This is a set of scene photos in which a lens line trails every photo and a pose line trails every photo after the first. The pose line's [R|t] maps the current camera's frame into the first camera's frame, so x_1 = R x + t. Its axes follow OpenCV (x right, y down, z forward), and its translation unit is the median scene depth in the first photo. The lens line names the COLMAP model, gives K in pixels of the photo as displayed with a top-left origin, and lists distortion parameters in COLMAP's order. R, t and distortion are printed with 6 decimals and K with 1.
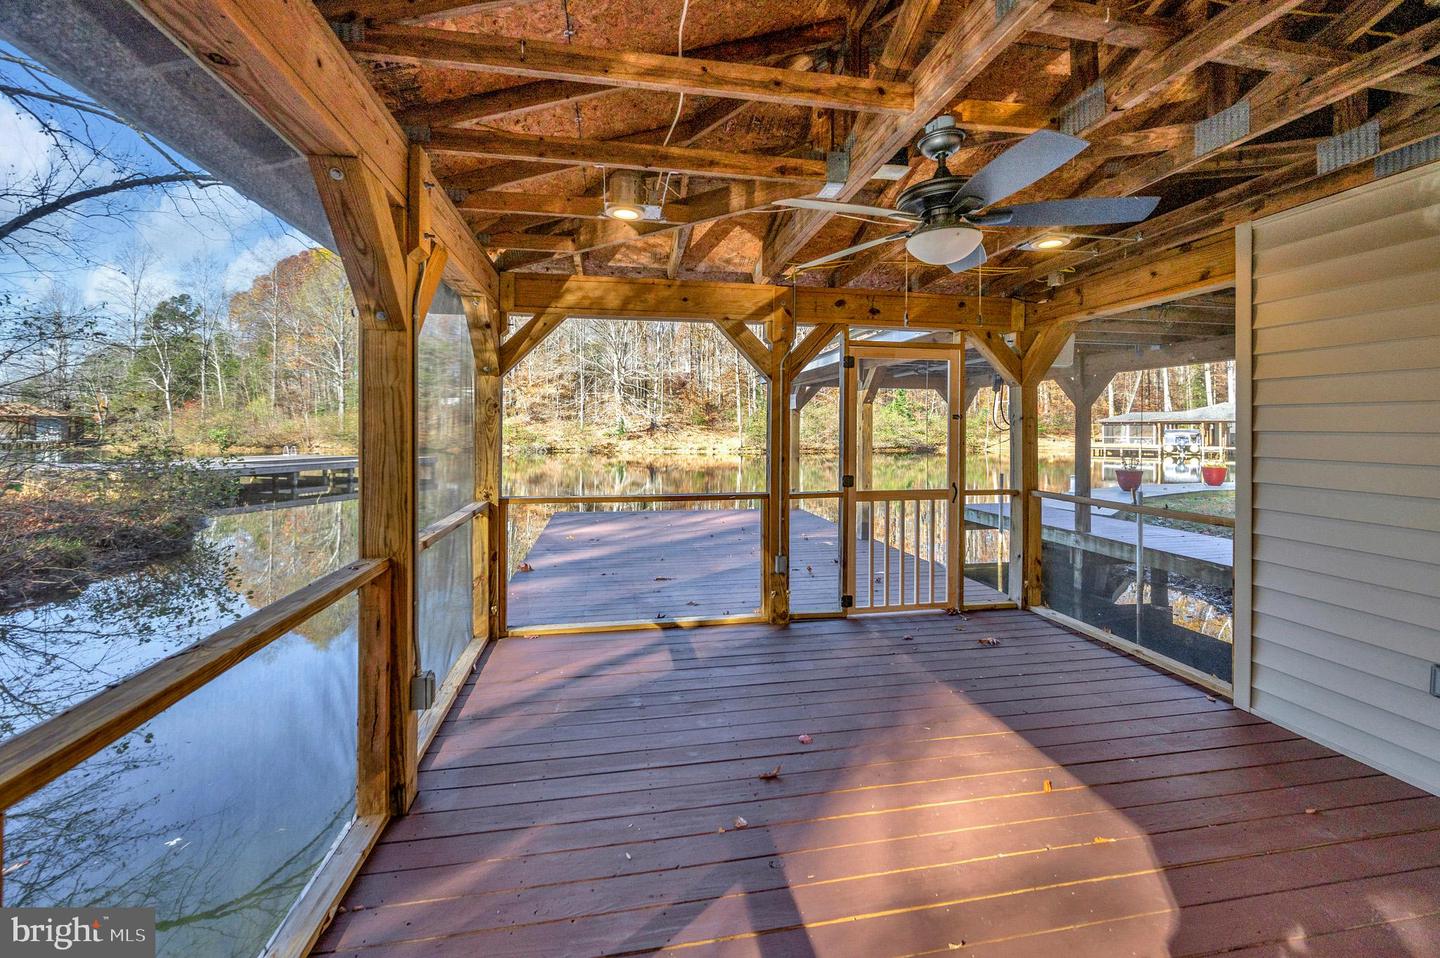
lens RADIAL K [[609.1, 0, 725.9], [0, 609.1, 431.6], [0, 0, 1]] dist [-0.001028, -0.000113]
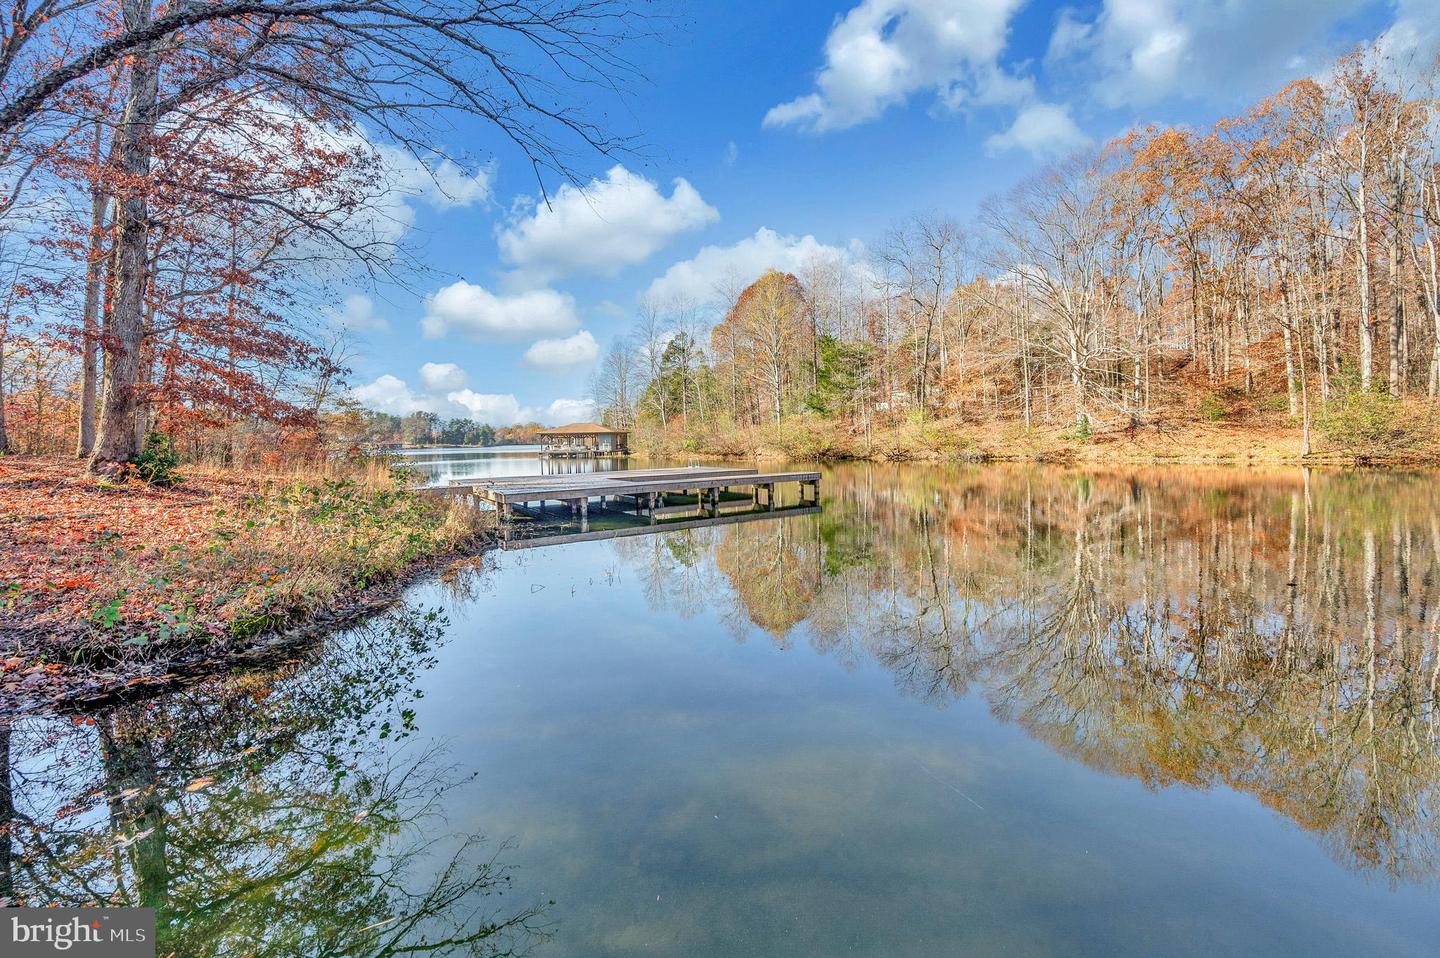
lens RADIAL K [[609.1, 0, 725.9], [0, 609.1, 431.6], [0, 0, 1]] dist [-0.001028, -0.000113]
pose [[0.763949, -0.027077, -0.644708, -0.025579], [0.023686, 0.999623, -0.013917, -0.001773], [0.644842, -0.004638, 0.764302, 0.141459]]
